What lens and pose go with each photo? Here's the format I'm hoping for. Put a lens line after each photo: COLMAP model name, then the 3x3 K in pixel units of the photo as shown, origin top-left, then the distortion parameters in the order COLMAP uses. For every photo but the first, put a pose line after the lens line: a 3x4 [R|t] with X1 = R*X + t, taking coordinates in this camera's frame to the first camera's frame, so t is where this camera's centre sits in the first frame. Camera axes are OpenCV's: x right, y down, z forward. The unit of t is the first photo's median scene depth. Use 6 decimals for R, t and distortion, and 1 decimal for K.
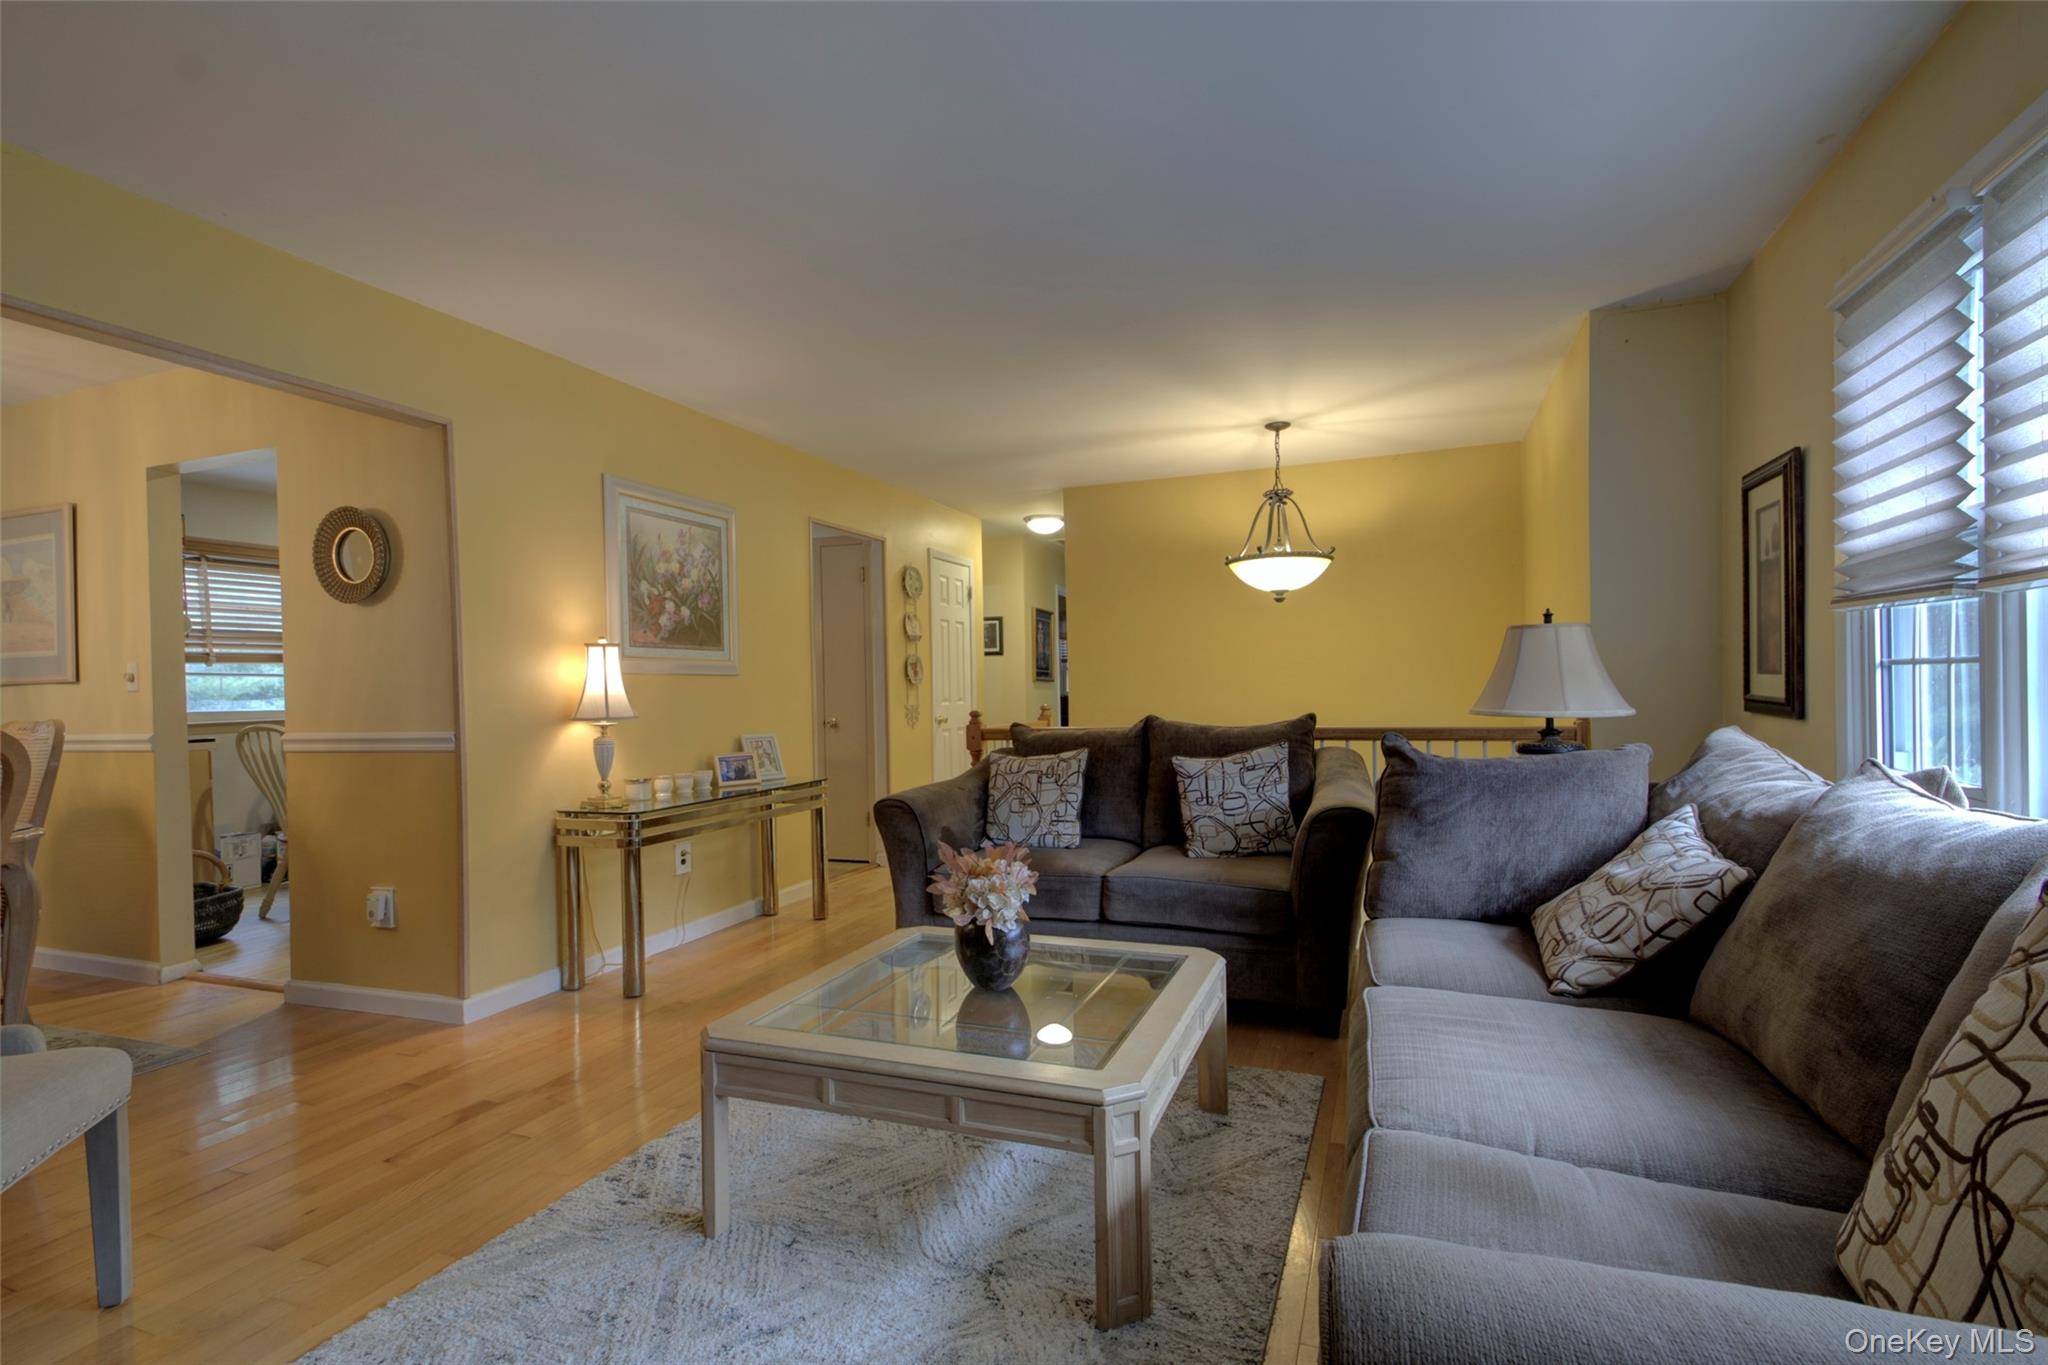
lens RADIAL K [[949.7, 0, 1023.7], [0, 949.7, 698.2], [0, 0, 1]] dist [0.029380, 0.000007]
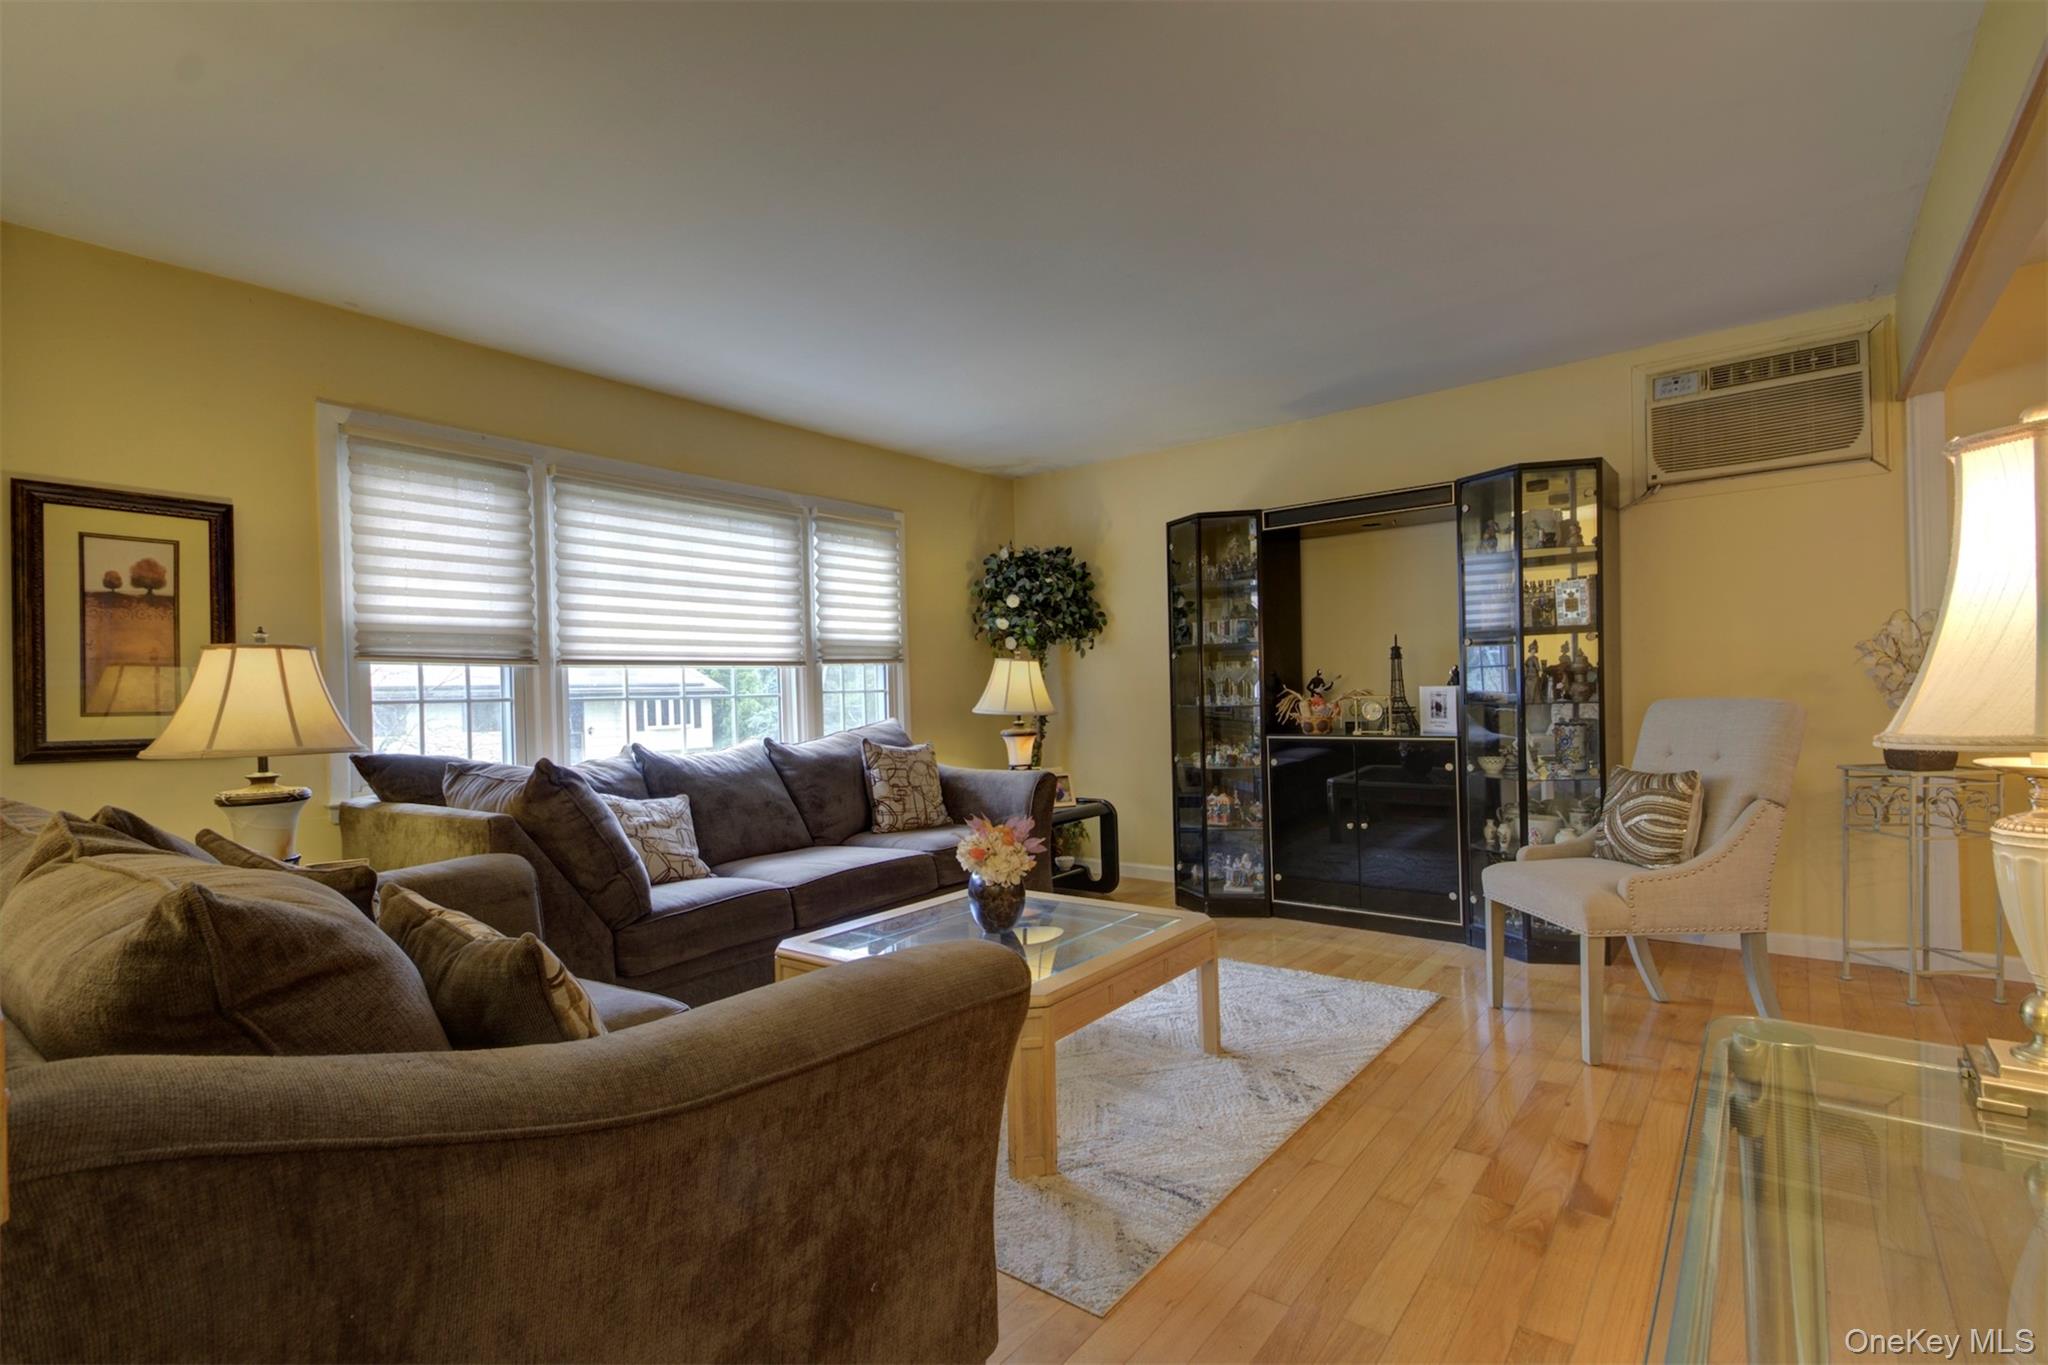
lens RADIAL K [[949.7, 0, 1023.7], [0, 949.7, 698.2], [0, 0, 1]] dist [0.029380, 0.000007]
pose [[-0.957970, 0.045505, 0.283238, -0.368528], [0.048562, 0.998813, 0.003778, -0.000555], [-0.282729, 0.017374, -0.959042, 1.859591]]
